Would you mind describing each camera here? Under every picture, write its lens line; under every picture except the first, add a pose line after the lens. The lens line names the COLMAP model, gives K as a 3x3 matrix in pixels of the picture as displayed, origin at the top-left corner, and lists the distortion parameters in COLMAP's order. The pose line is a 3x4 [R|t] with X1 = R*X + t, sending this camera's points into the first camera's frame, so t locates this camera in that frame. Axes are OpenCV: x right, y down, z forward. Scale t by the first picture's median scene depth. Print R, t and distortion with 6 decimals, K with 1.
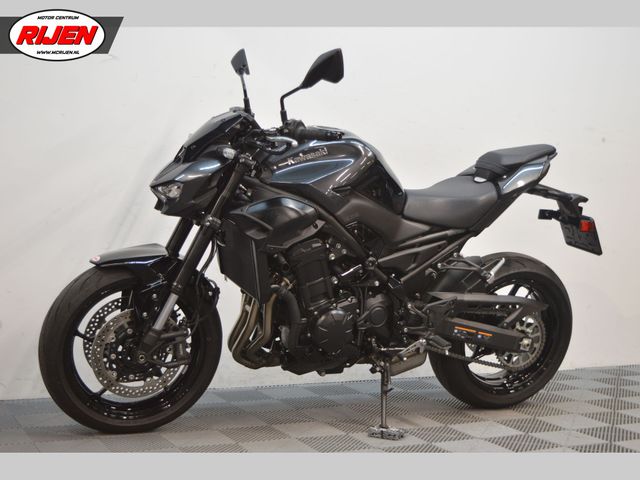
lens RADIAL K [[976.7, 0, 323.6], [0, 976.7, 233.0], [0, 0, 1]] dist [-0.014684, 0.000000]
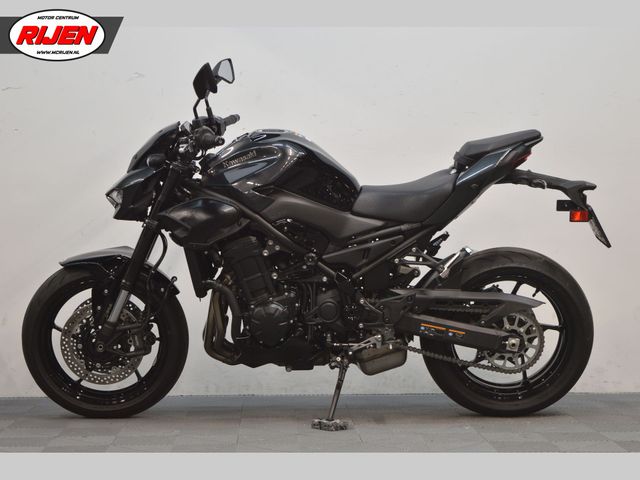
lens RADIAL K [[1453.5, 0, 321.6], [0, 1453.5, 240.7], [0, 0, 1]] dist [0.056203, 0.000000]
pose [[0.906705, -0.034298, -0.420369, 0.712767], [0.024937, 0.999304, -0.027747, 0.055211], [0.421028, 0.014675, 0.906929, -0.390558]]
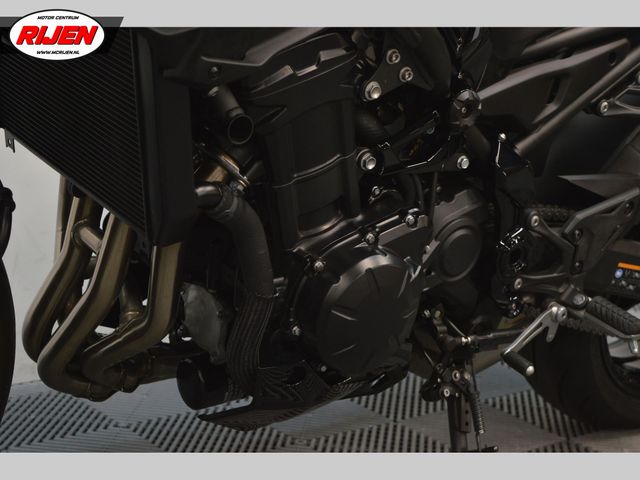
lens RADIAL K [[1303.5, 0, 318.4], [0, 1303.5, 243.6], [0, 0, 1]] dist [-0.000017, 0.000000]
pose [[0.976270, -0.015807, 0.215977, -0.099906], [-0.026320, 0.981278, 0.190791, -0.007385], [-0.214949, -0.191948, 0.957577, 0.577912]]
